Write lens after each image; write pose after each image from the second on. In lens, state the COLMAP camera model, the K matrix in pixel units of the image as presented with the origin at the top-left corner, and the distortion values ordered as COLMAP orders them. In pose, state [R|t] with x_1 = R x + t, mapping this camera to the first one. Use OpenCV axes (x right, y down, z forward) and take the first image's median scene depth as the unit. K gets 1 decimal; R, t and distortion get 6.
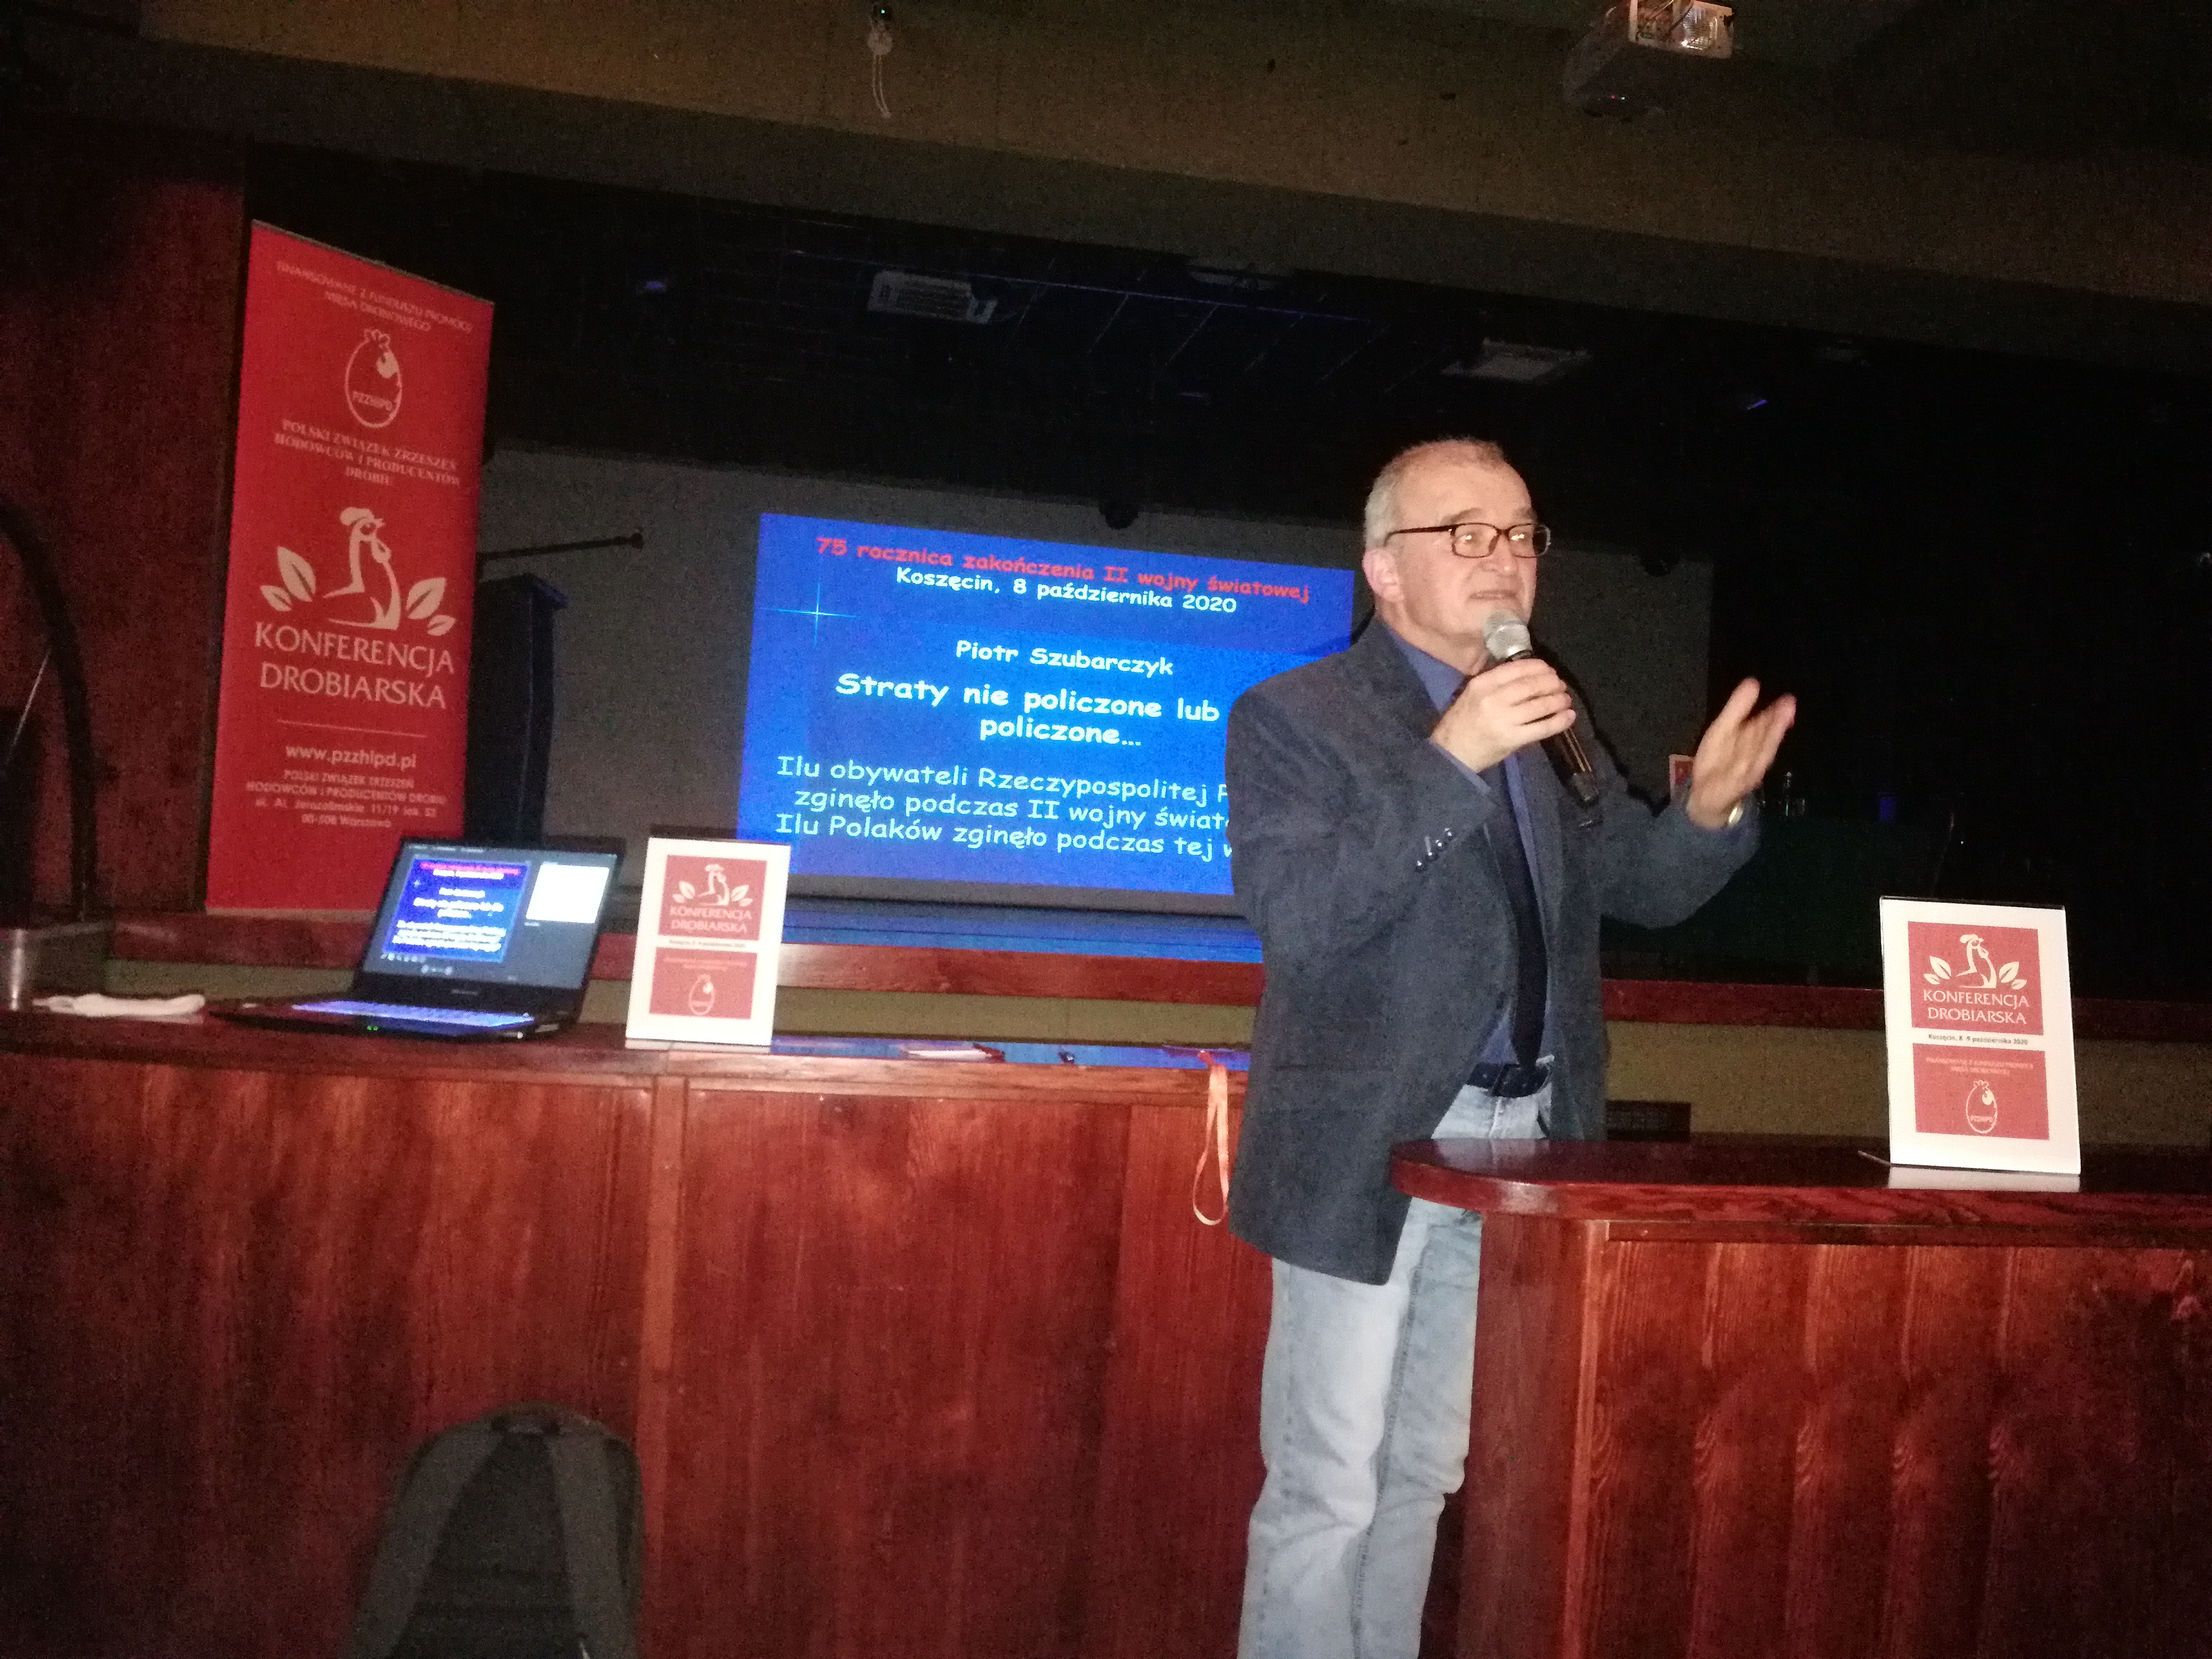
lens RADIAL K [[1794.3, 0, 1117.6], [0, 1794.3, 812.6], [0, 0, 1]] dist [0.030657, -0.034154]
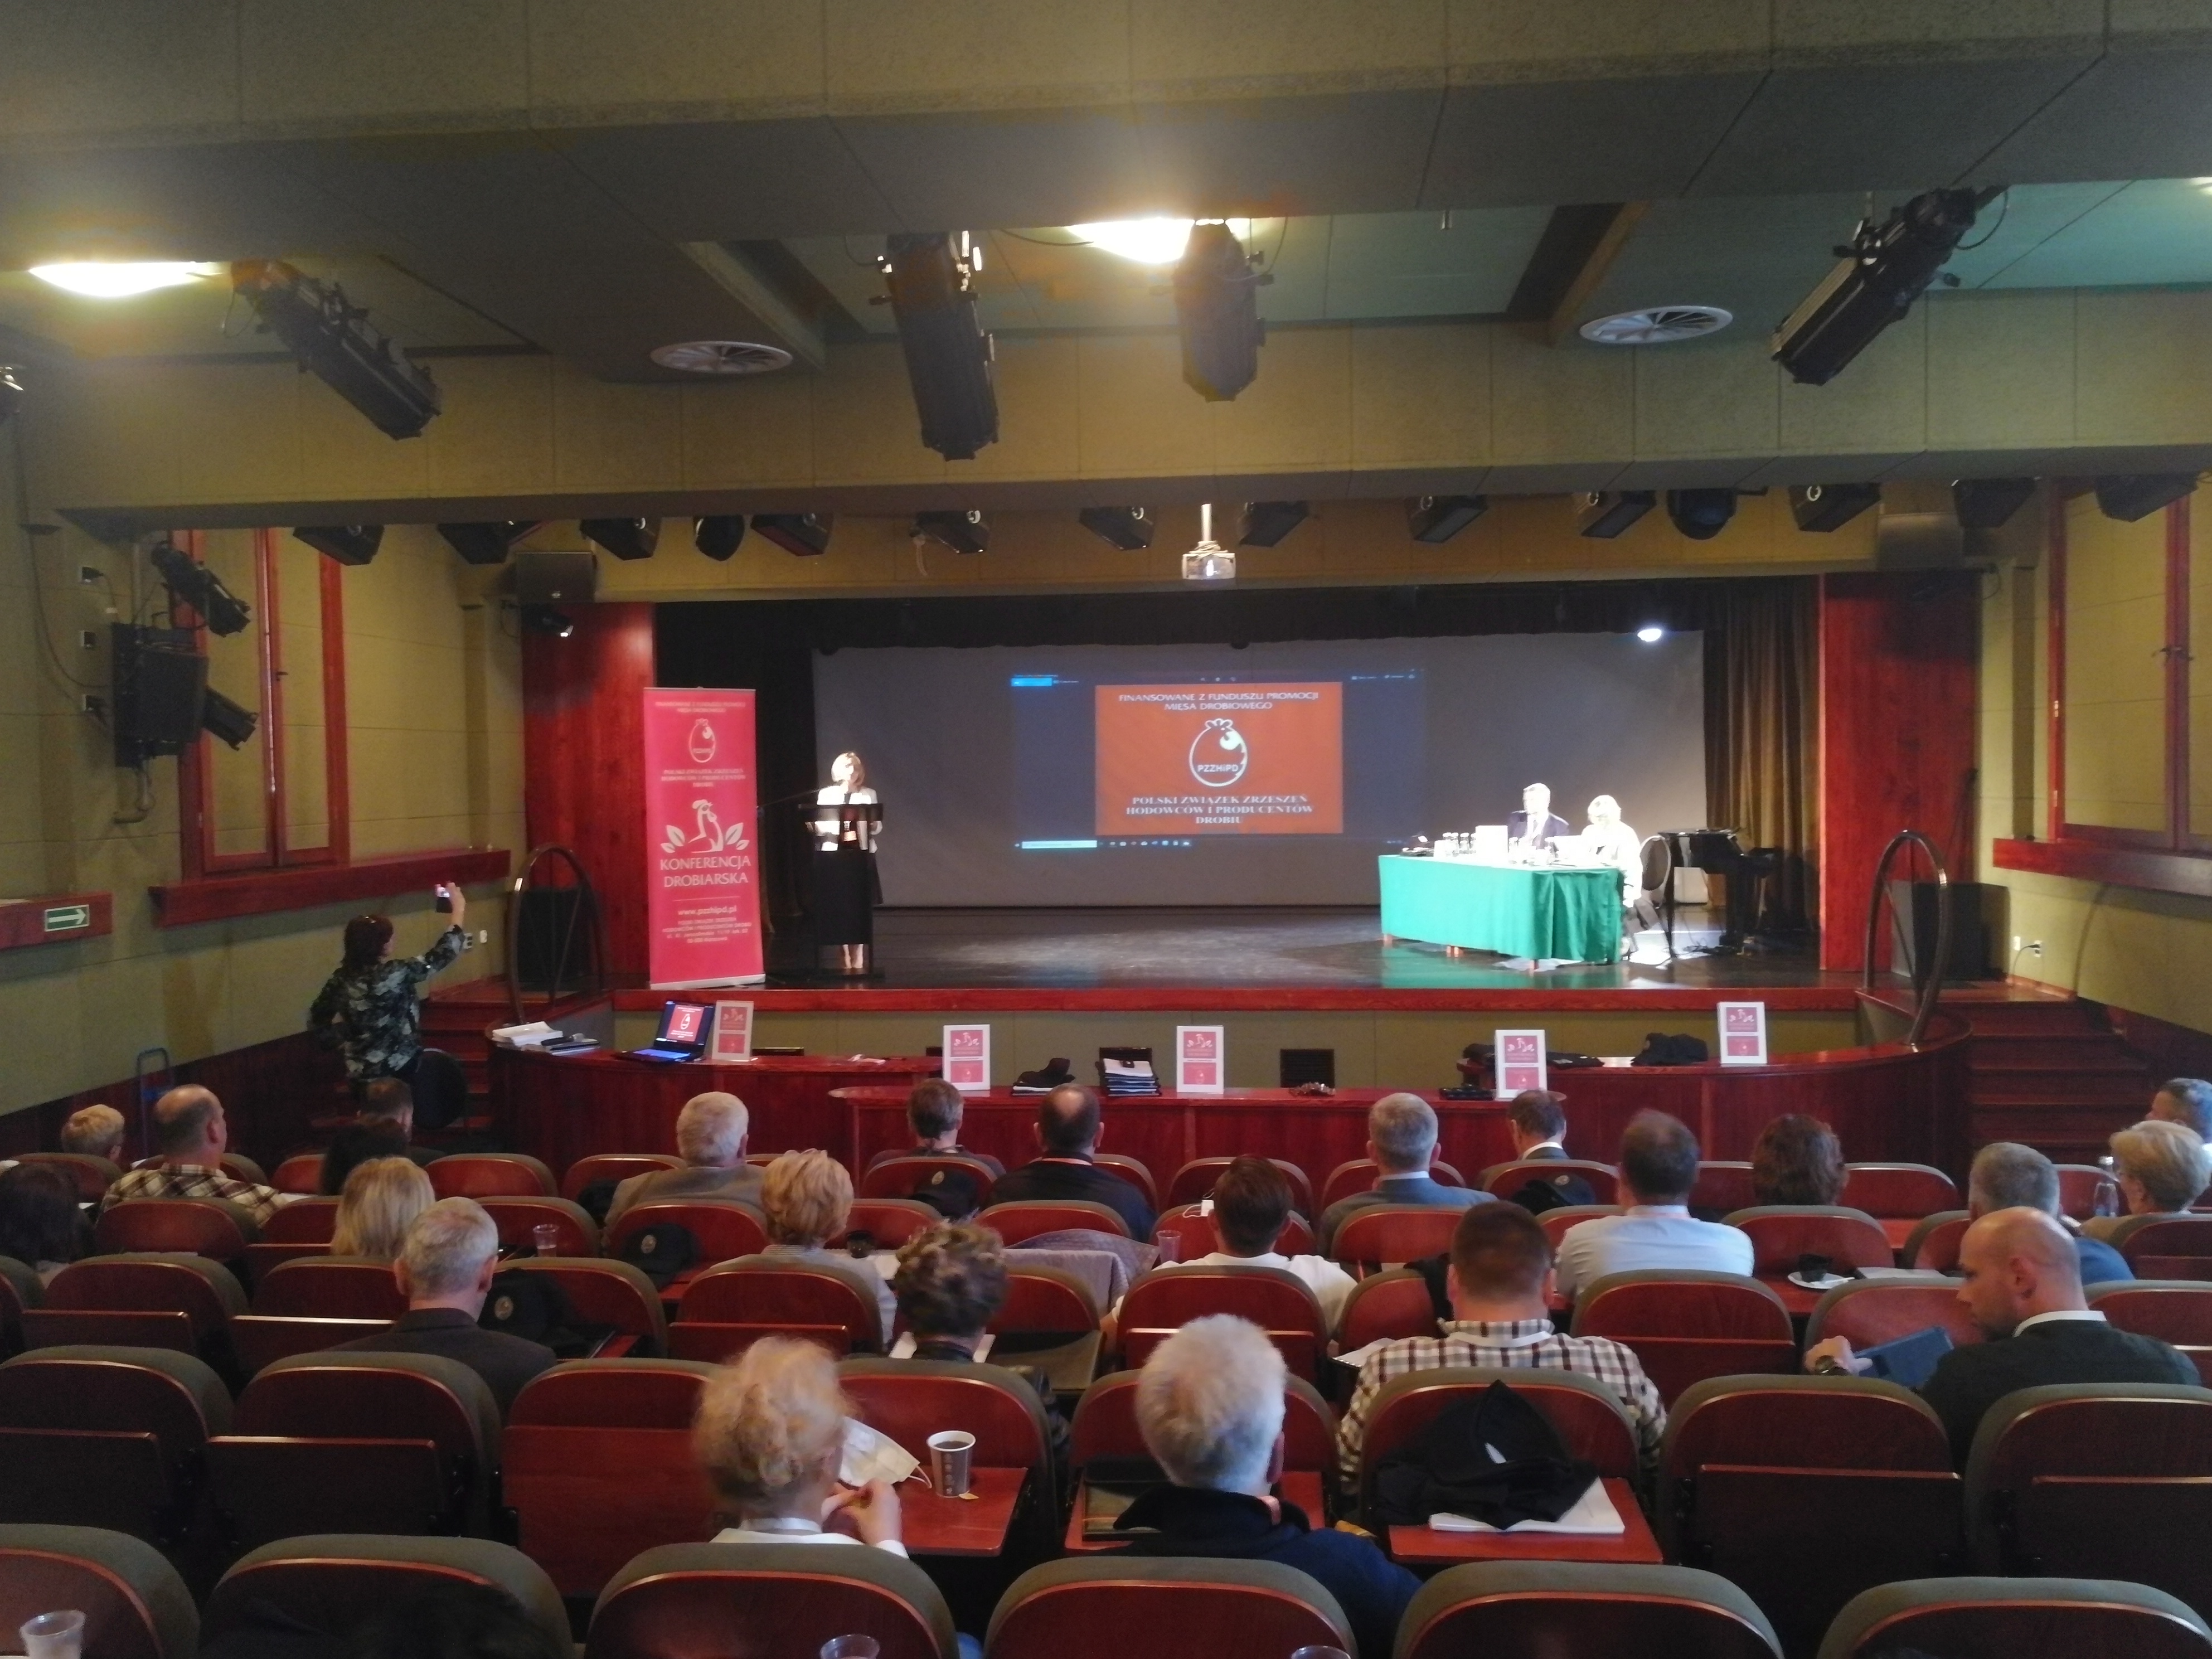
lens RADIAL K [[1799.0, 0, 1114.0], [0, 1799.0, 812.9], [0, 0, 1]] dist [0.054033, -0.082994]
pose [[0.956121, -0.058940, -0.286982, 0.708761], [0.073213, 0.996544, 0.039249, -0.203515], [0.283677, -0.058537, 0.957131, -0.993282]]
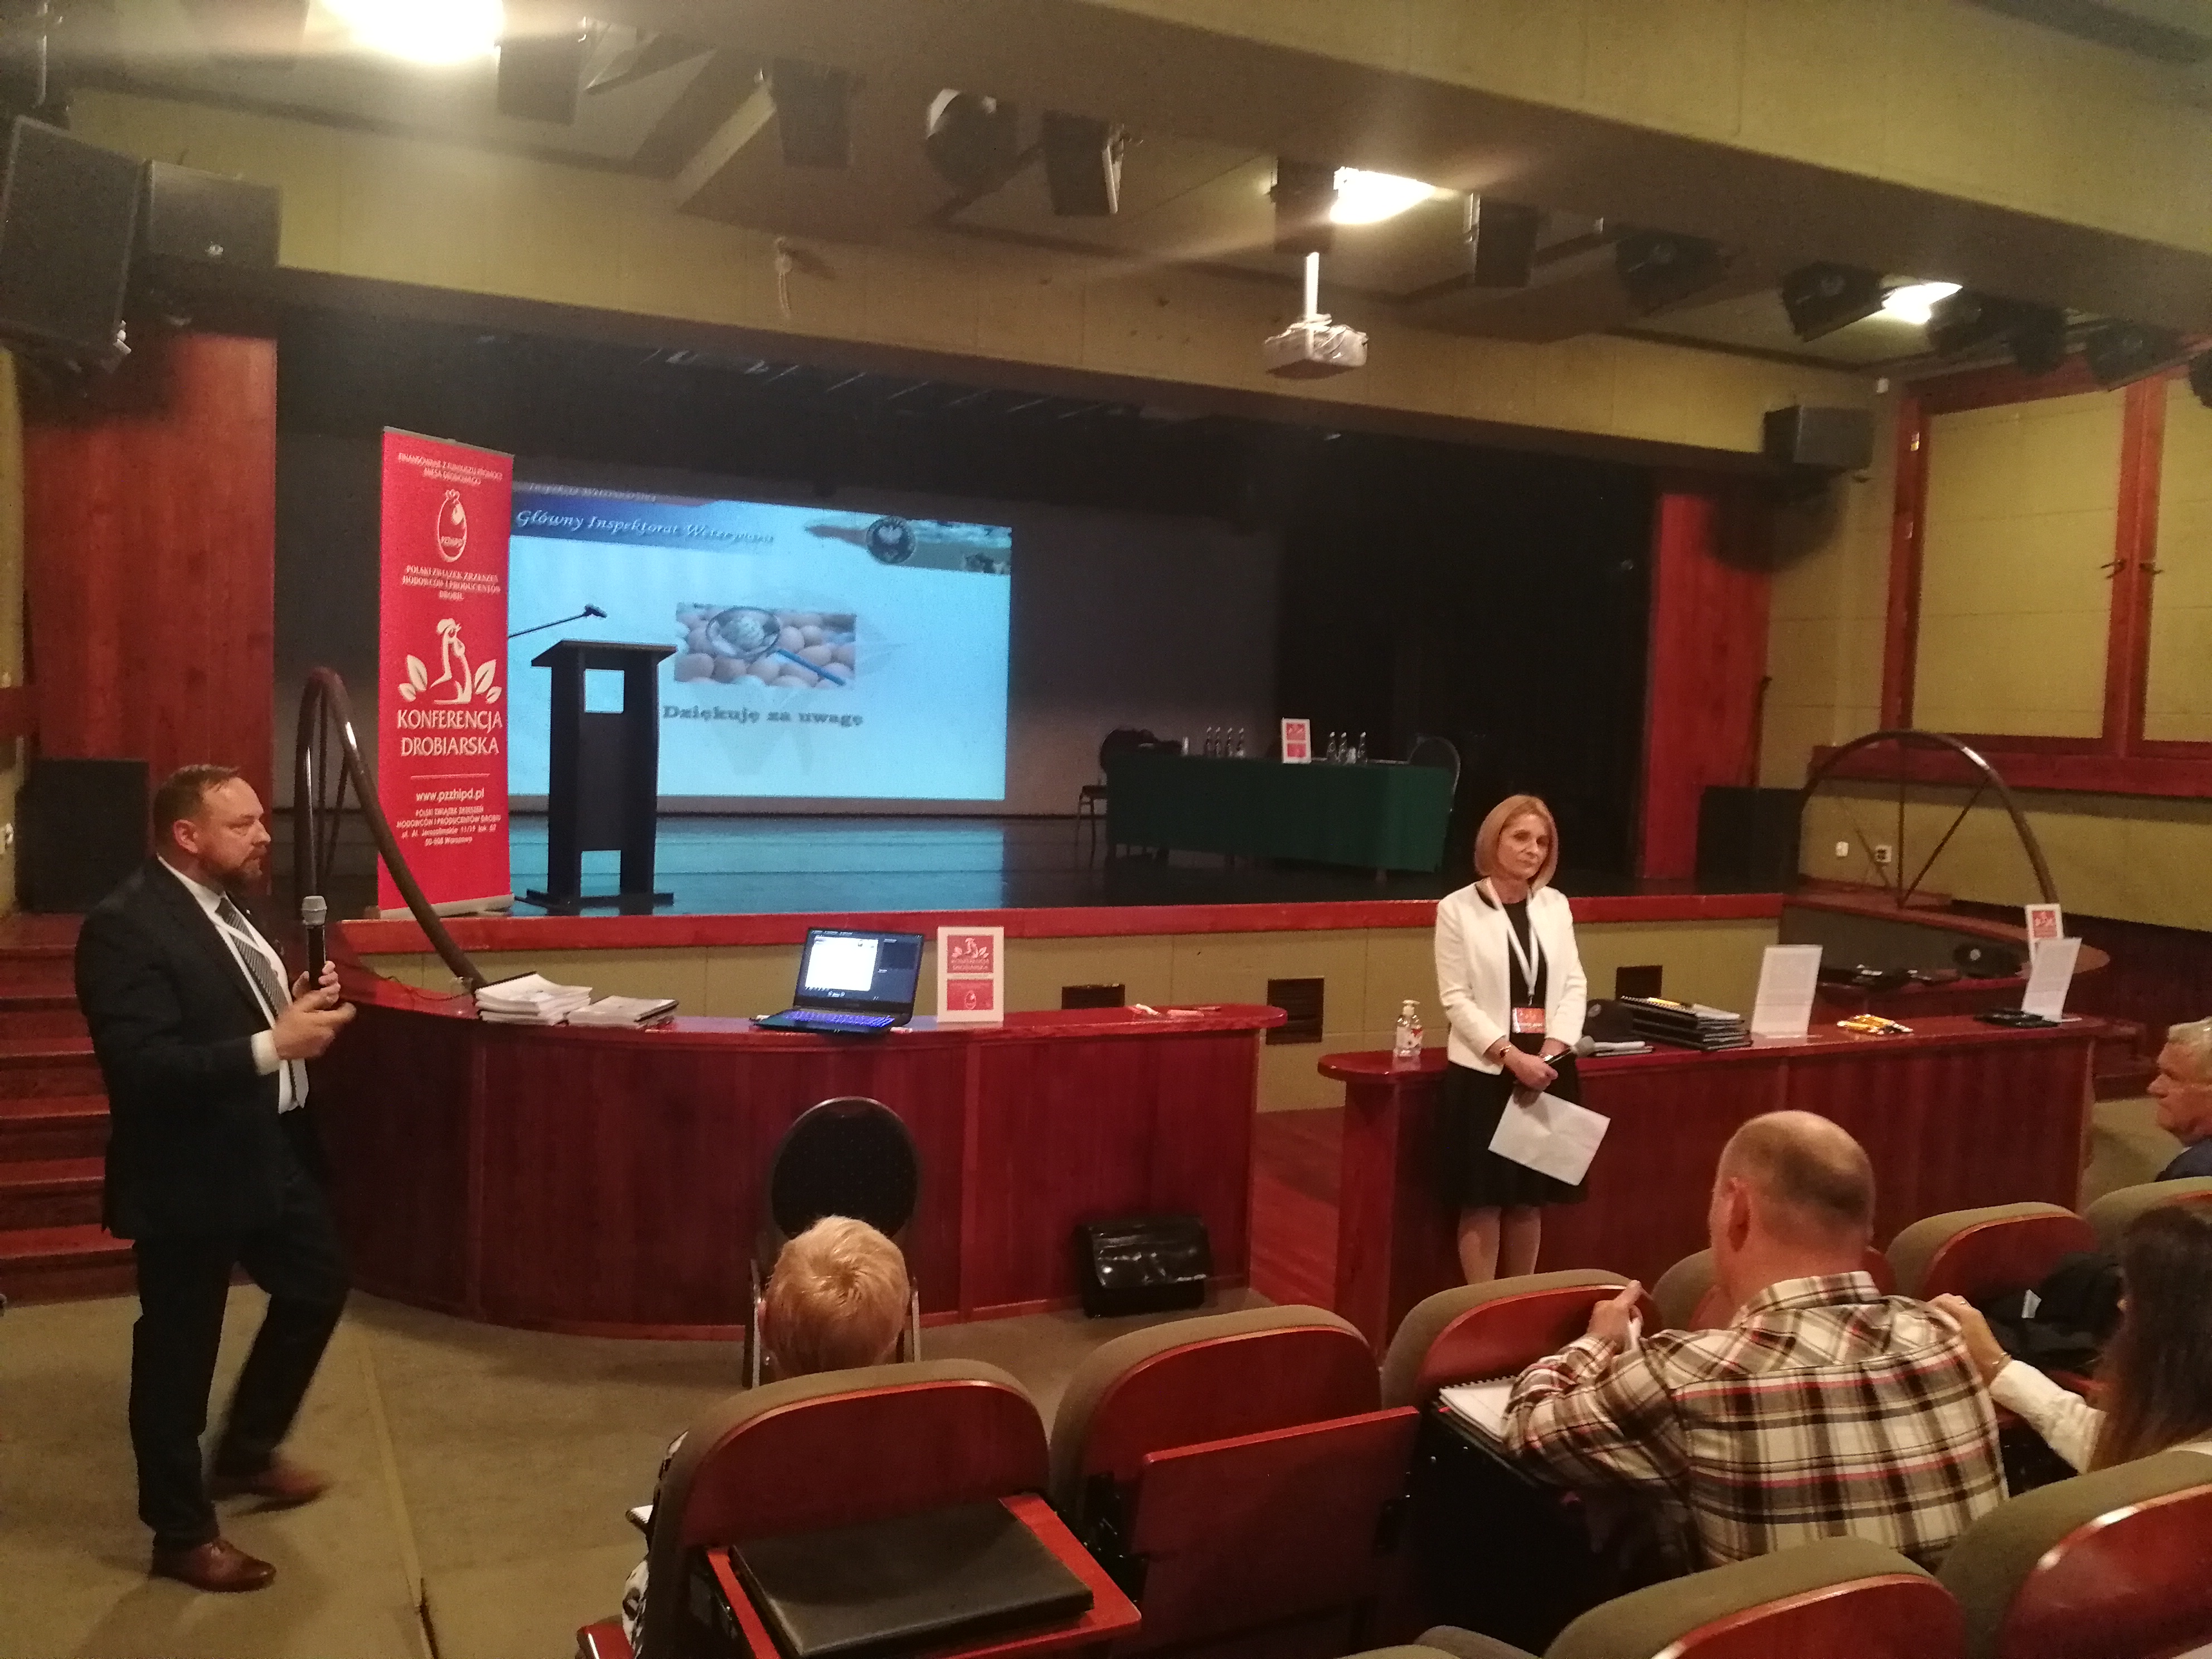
lens RADIAL K [[1794.3, 0, 1117.6], [0, 1794.3, 812.6], [0, 0, 1]] dist [0.030657, -0.034154]
pose [[0.966370, -0.034220, 0.254870, -0.278290], [0.008879, 0.994955, 0.099924, -0.154908], [-0.257004, -0.094301, 0.961799, -0.502935]]
